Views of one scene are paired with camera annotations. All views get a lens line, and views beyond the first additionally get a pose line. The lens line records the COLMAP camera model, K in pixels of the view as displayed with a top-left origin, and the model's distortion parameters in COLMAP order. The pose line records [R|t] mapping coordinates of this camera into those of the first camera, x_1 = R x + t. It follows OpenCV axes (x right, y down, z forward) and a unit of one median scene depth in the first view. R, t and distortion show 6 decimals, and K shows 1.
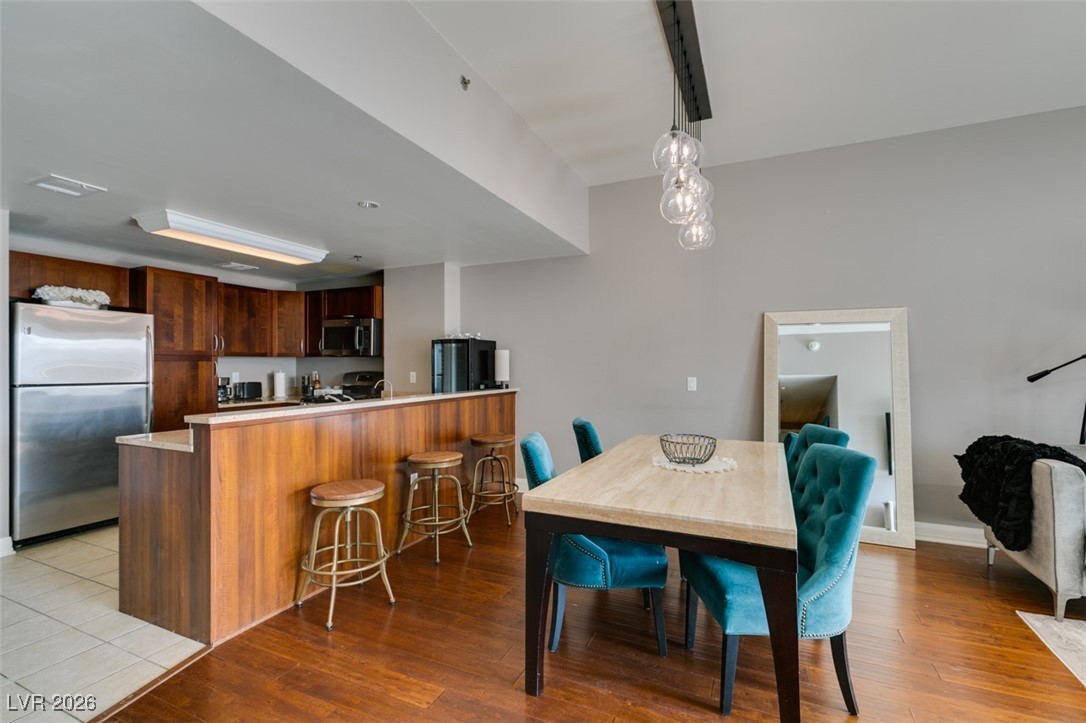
lens RADIAL K [[485.3, 0, 540.8], [0, 485.3, 364.4], [0, 0, 1]] dist [0.004837, -0.000701]
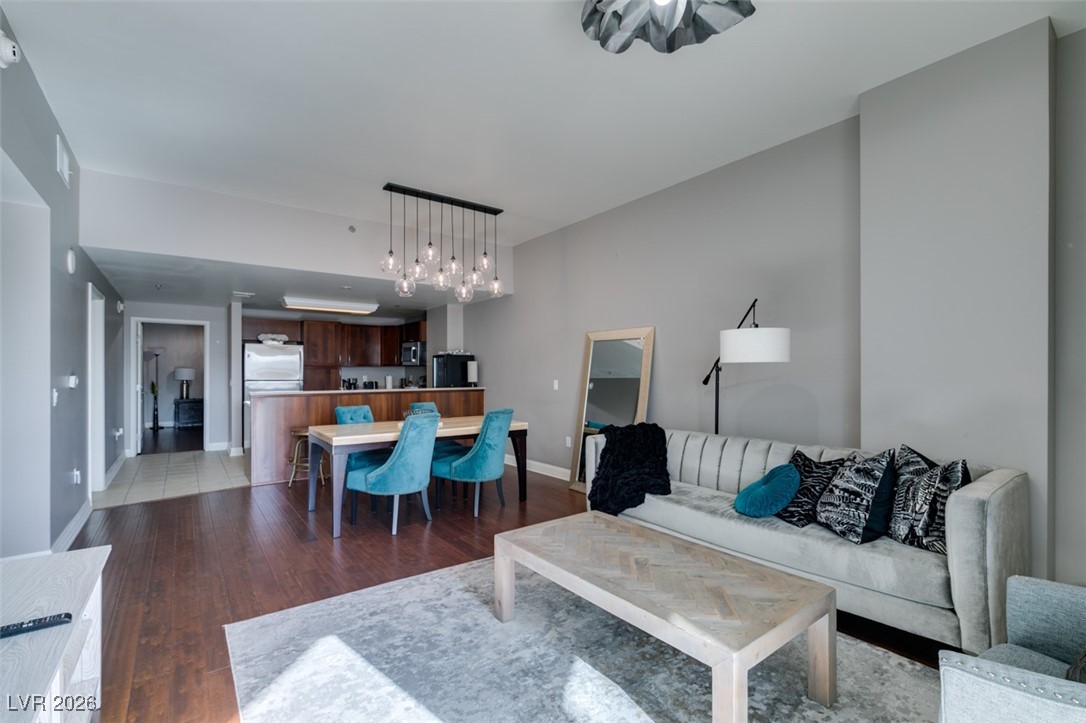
lens RADIAL K [[485.3, 0, 539.7], [0, 485.3, 371.3], [0, 0, 1]] dist [0.004837, -0.000701]
pose [[0.875330, 0.000237, -0.483526, 0.887230], [0.000213, 1.000000, 0.000875, -0.000283], [0.483526, -0.000869, 0.875330, -0.221785]]
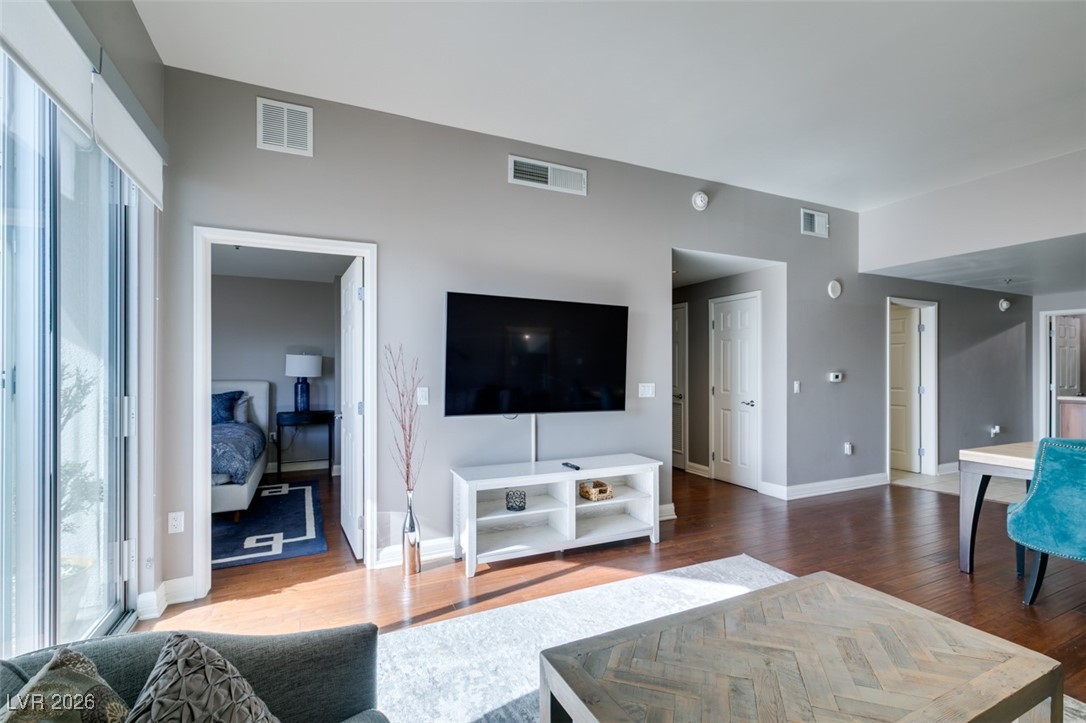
lens RADIAL K [[485.3, 0, 542.8], [0, 485.3, 364.6], [0, 0, 1]] dist [0.004837, -0.000701]
pose [[-0.642108, -0.005559, -0.766594, 1.091179], [-0.001280, 0.999980, -0.006179, -0.002804], [0.766613, -0.002987, -0.642103, 0.325438]]
